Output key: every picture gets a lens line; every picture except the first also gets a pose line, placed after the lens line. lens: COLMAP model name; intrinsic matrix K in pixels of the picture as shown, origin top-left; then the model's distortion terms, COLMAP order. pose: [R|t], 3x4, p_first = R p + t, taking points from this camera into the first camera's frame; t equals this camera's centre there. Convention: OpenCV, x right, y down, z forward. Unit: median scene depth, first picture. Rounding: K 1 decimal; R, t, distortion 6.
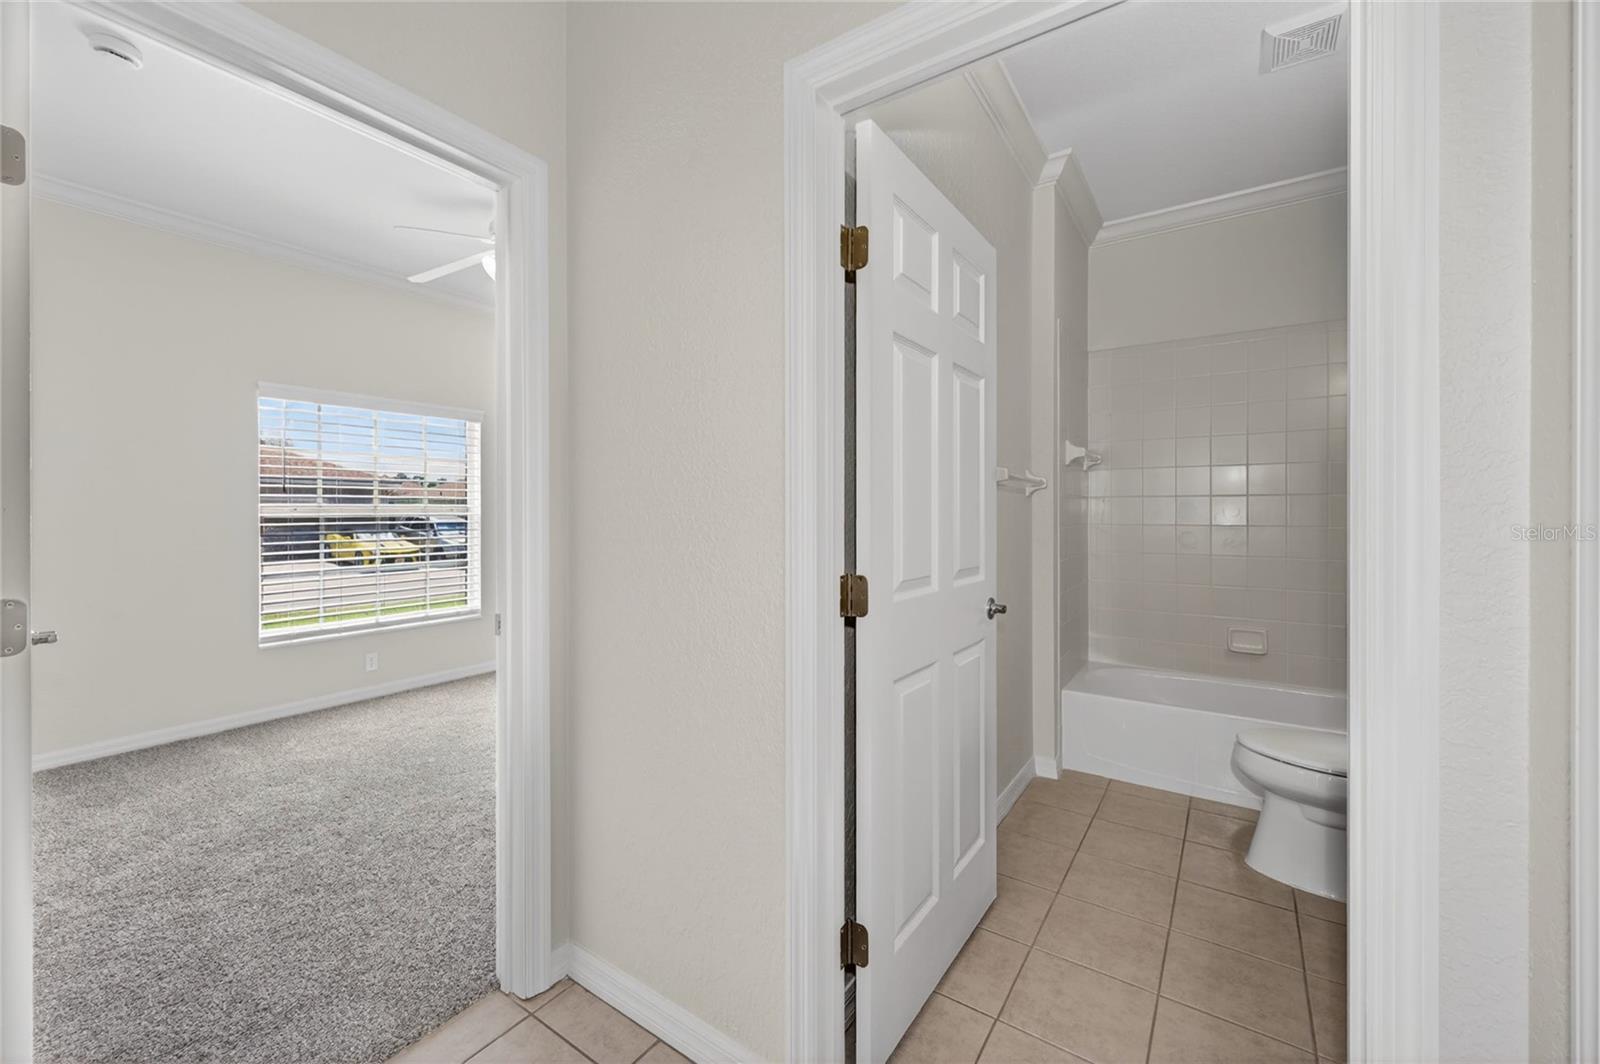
lens RADIAL K [[637.1, 0, 800.4], [0, 637.1, 520.0], [0, 0, 1]] dist [-0.016618, -0.000393]
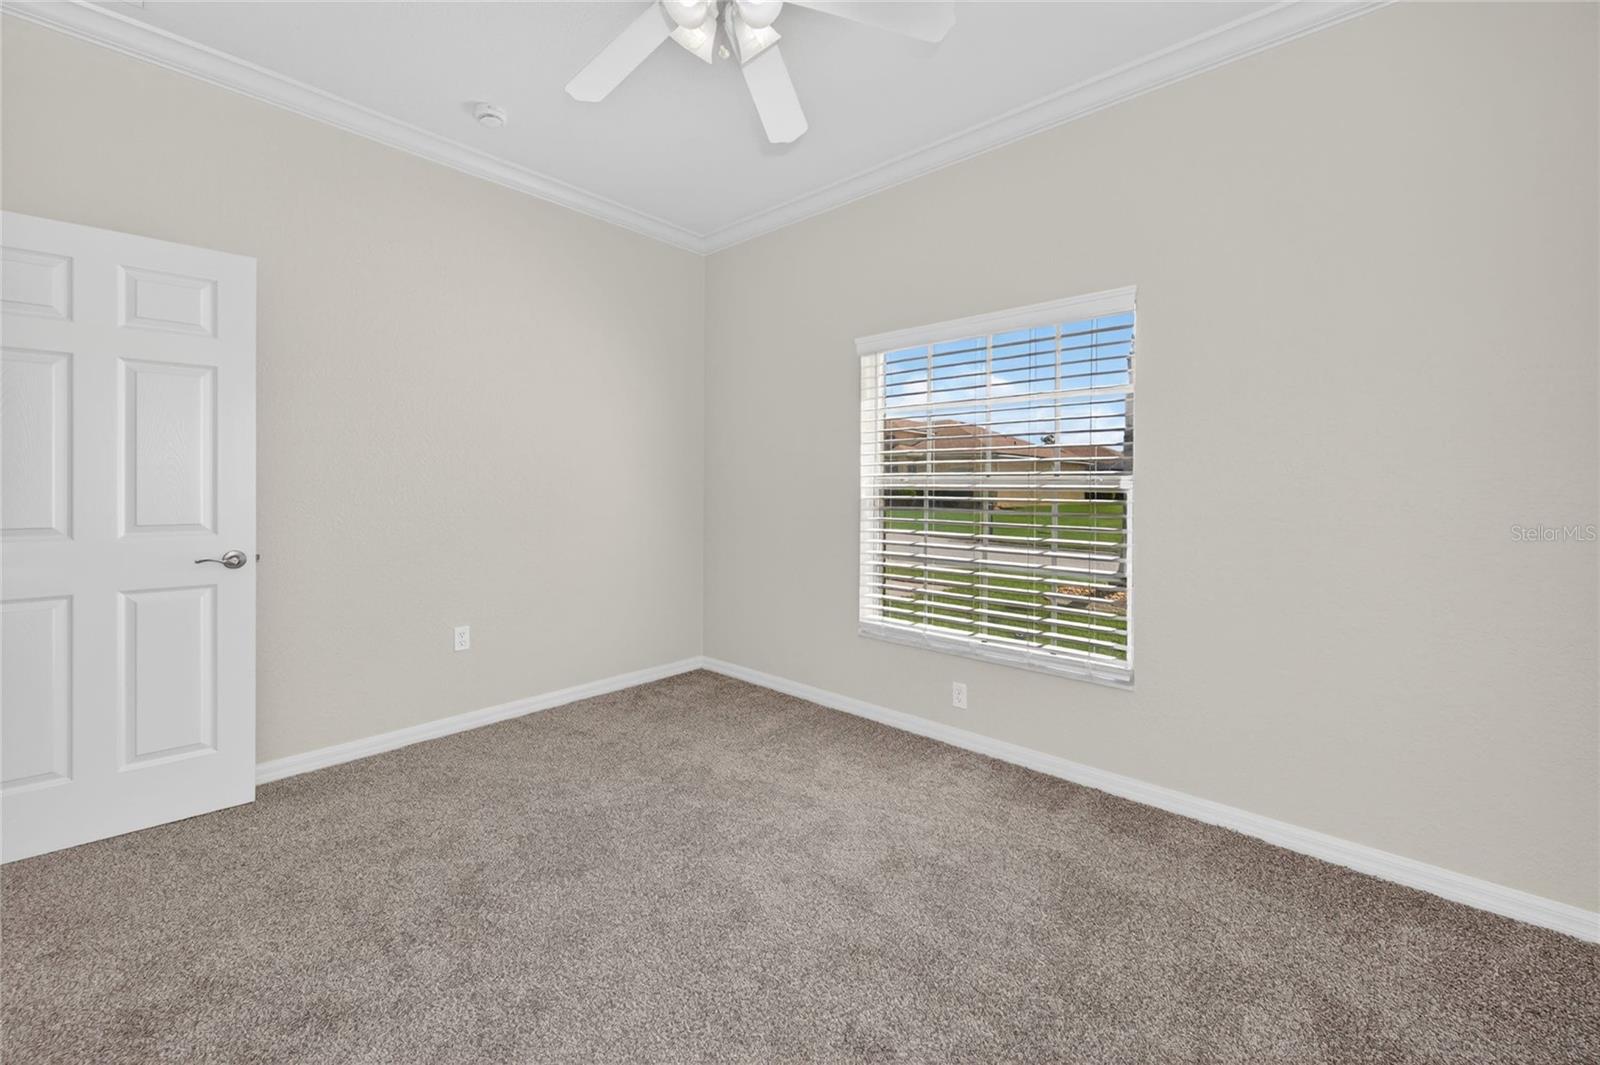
lens RADIAL K [[655.0, 0, 790.4], [0, 655.0, 482.1], [0, 0, 1]] dist [-0.001228, -0.000380]
pose [[-0.153777, 0.004708, -0.988094, 0.064770], [-0.013390, 0.999887, 0.006848, -0.014107], [0.988015, 0.014284, -0.153696, 0.793850]]
